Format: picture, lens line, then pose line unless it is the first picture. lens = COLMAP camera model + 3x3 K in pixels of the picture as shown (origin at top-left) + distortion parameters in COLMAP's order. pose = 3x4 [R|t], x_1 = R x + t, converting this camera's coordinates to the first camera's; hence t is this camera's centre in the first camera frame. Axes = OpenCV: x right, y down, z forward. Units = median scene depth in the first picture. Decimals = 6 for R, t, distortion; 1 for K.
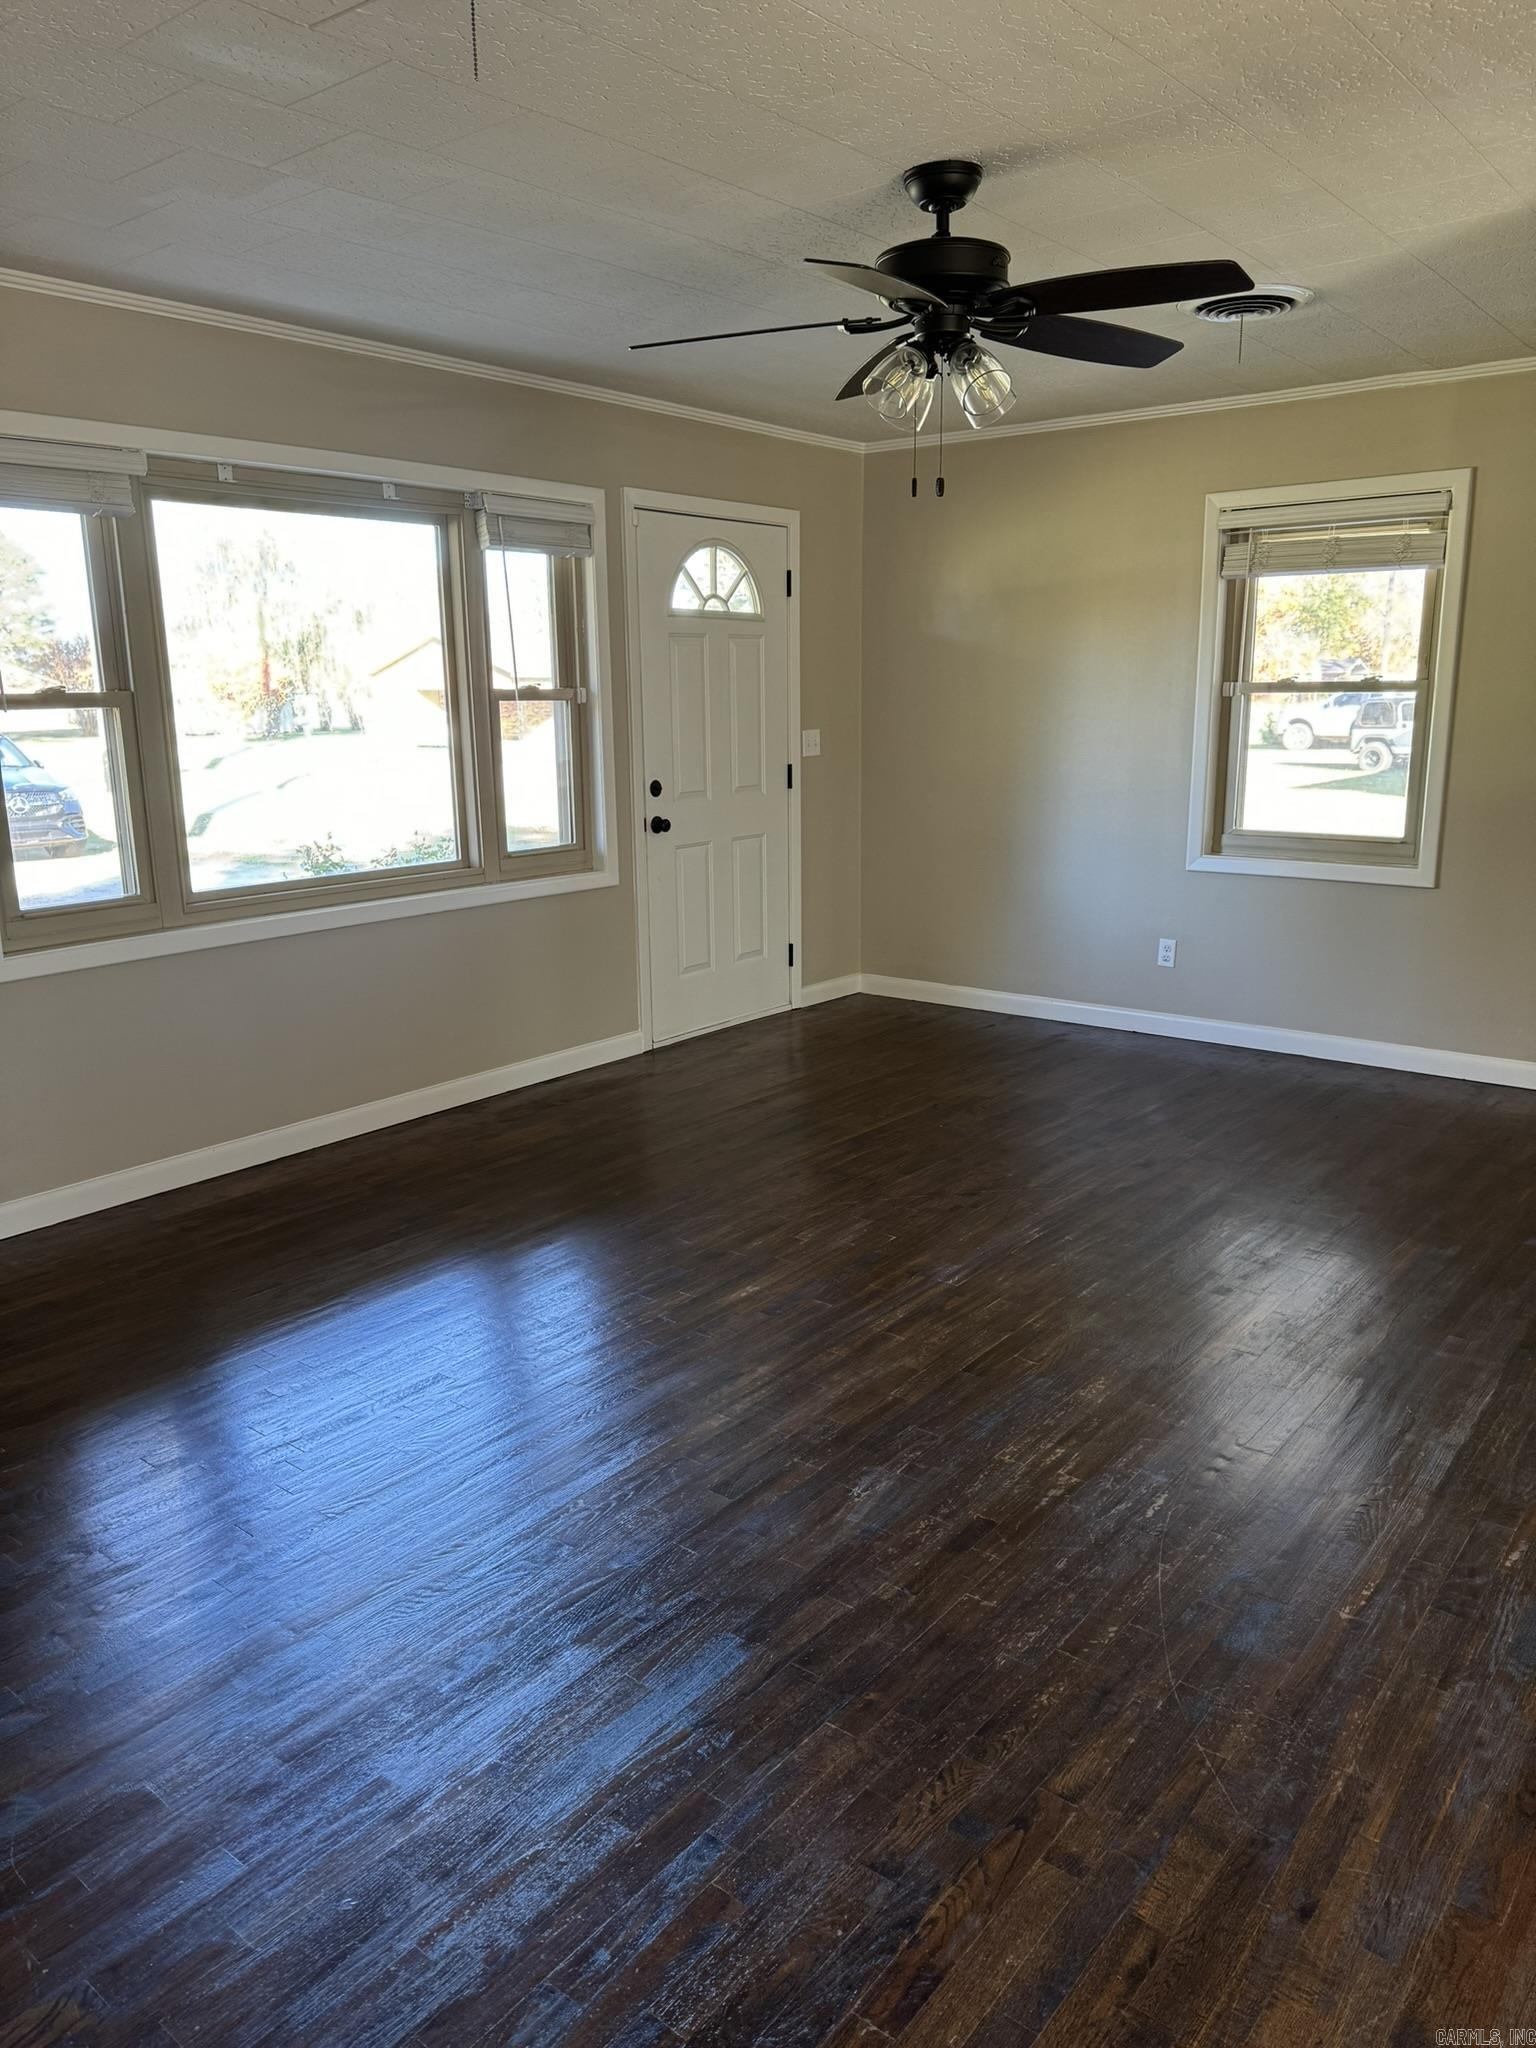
lens RADIAL K [[1467.0, 0, 789.8], [0, 1467.0, 1011.1], [0, 0, 1]] dist [0.048457, -0.050164]
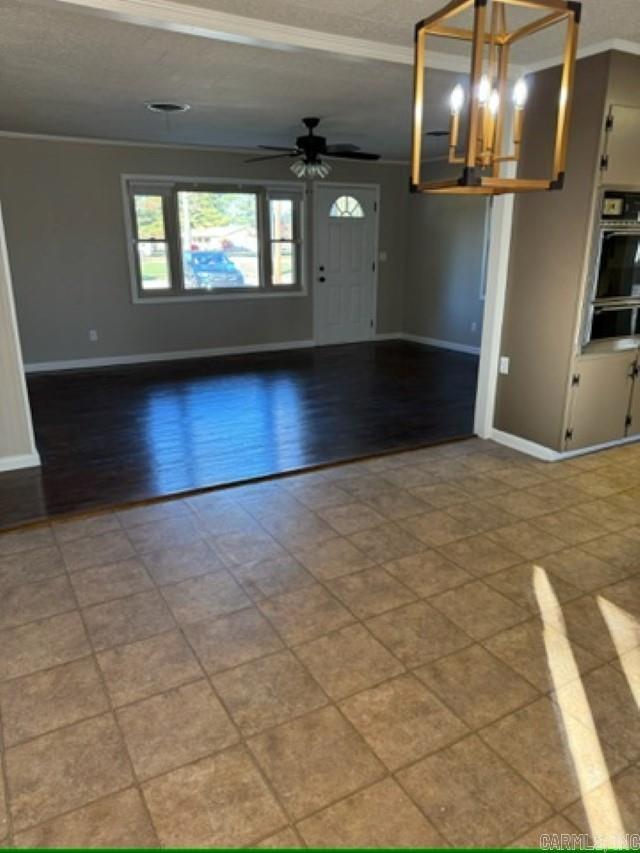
lens RADIAL K [[611.0, 0, 319.2], [0, 611.0, 420.5], [0, 0, 1]] dist [0.048457, -0.050164]
pose [[0.934951, 0.116159, -0.335222, 0.439863], [-0.090240, 0.991667, 0.091943, 0.072667], [0.343109, -0.055712, 0.937642, -0.386544]]
